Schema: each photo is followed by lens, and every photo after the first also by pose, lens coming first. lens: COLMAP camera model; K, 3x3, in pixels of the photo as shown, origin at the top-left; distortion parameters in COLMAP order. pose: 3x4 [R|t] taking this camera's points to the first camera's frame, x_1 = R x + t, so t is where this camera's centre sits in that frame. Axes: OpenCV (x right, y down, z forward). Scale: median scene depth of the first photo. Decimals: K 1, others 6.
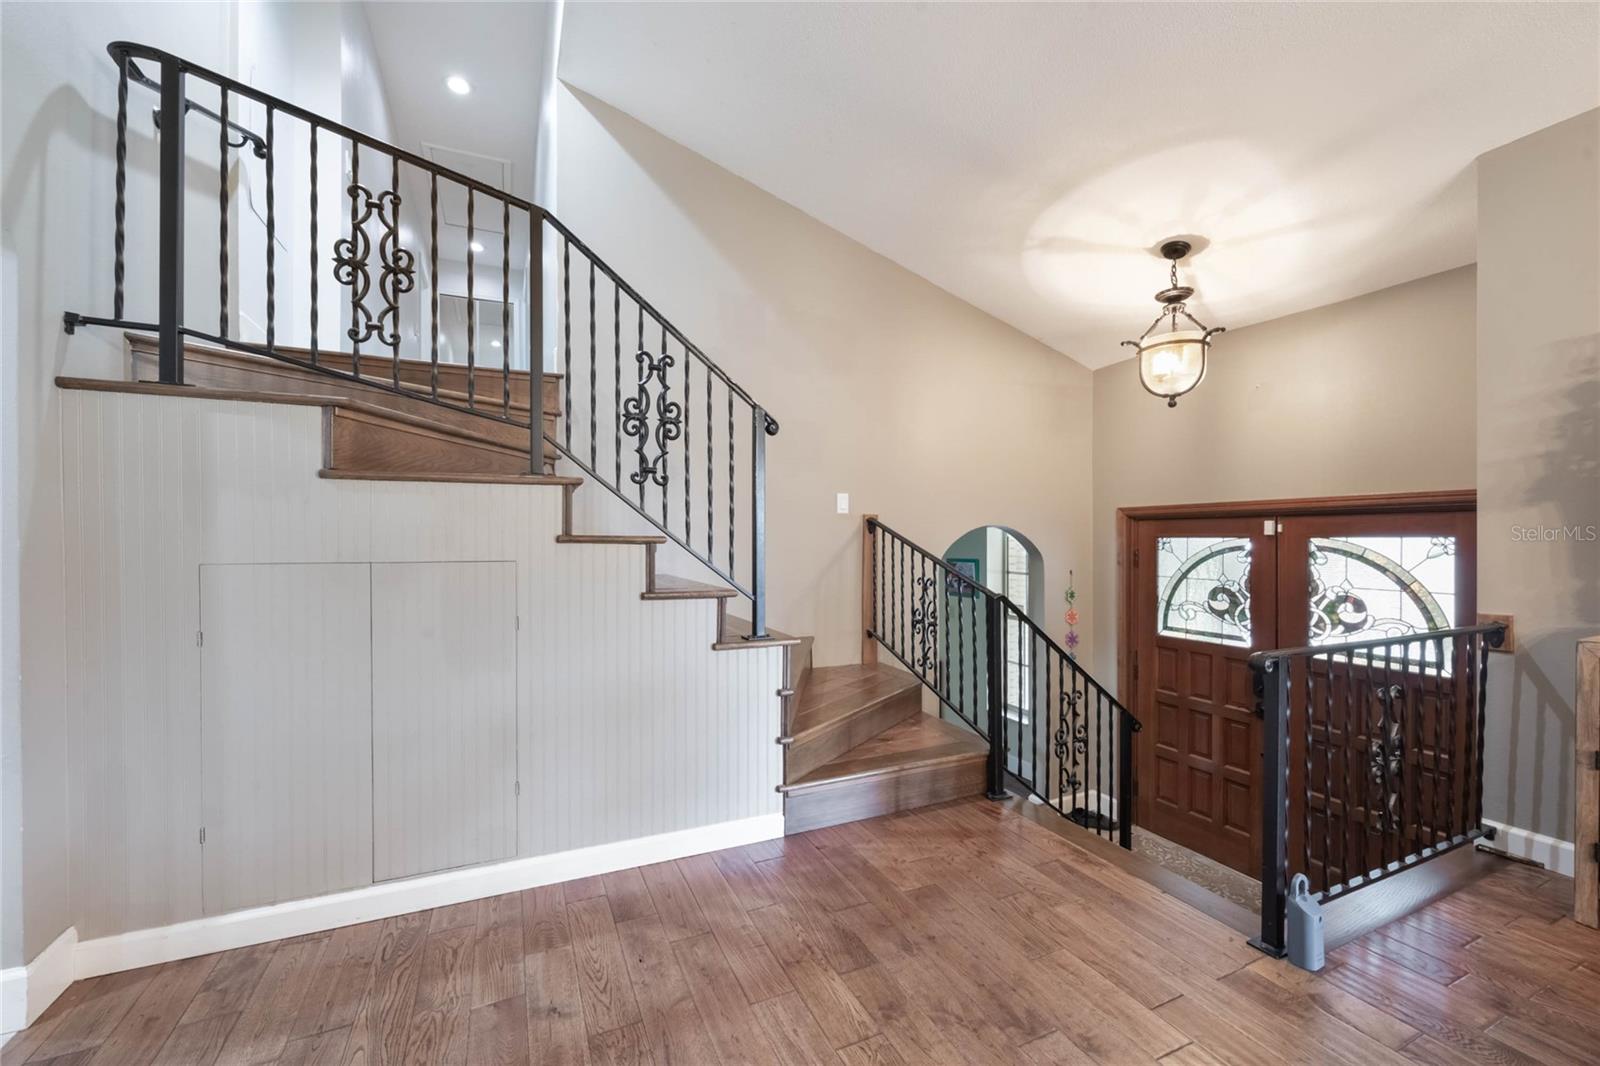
lens RADIAL K [[621.6, 0, 789.5], [0, 621.6, 532.2], [0, 0, 1]] dist [-0.002208, -0.000077]
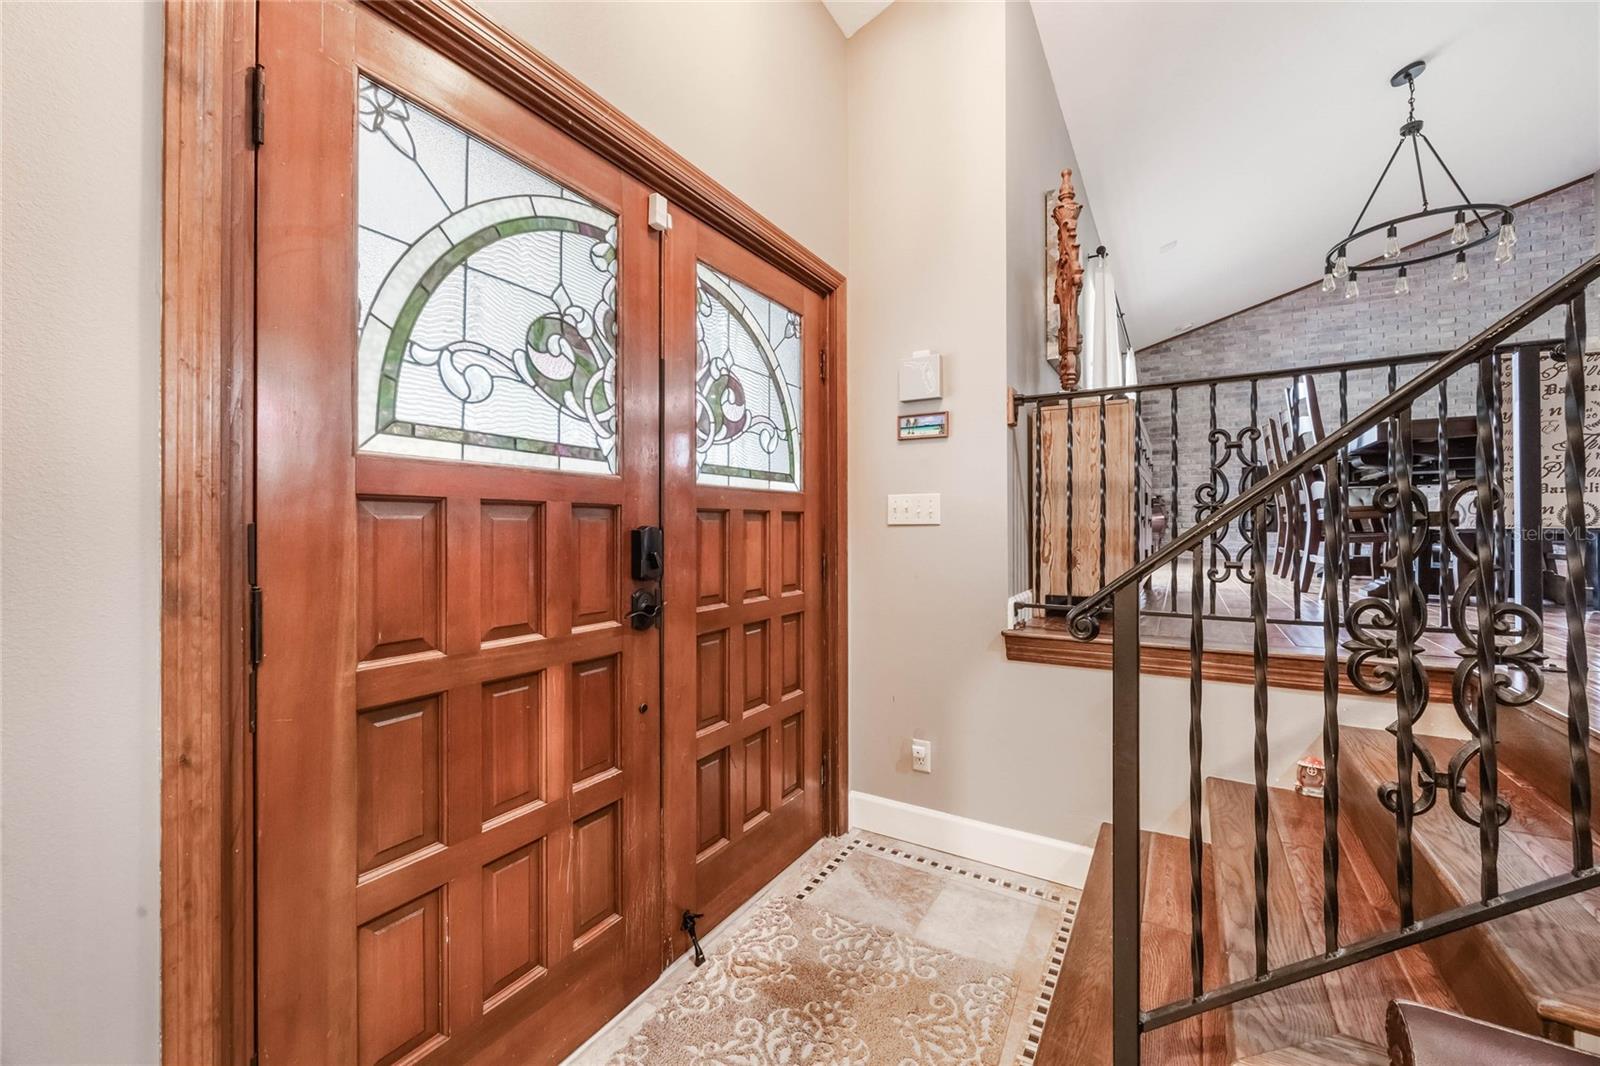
lens RADIAL K [[618.4, 0, 818.7], [0, 618.4, 530.3], [0, 0, 1]] dist [-0.001646, -0.000402]
pose [[-0.578677, 0.000698, 0.815557, 0.316958], [-0.003029, 0.999991, -0.003005, 0.227043], [-0.815551, -0.004209, -0.578670, 1.139991]]
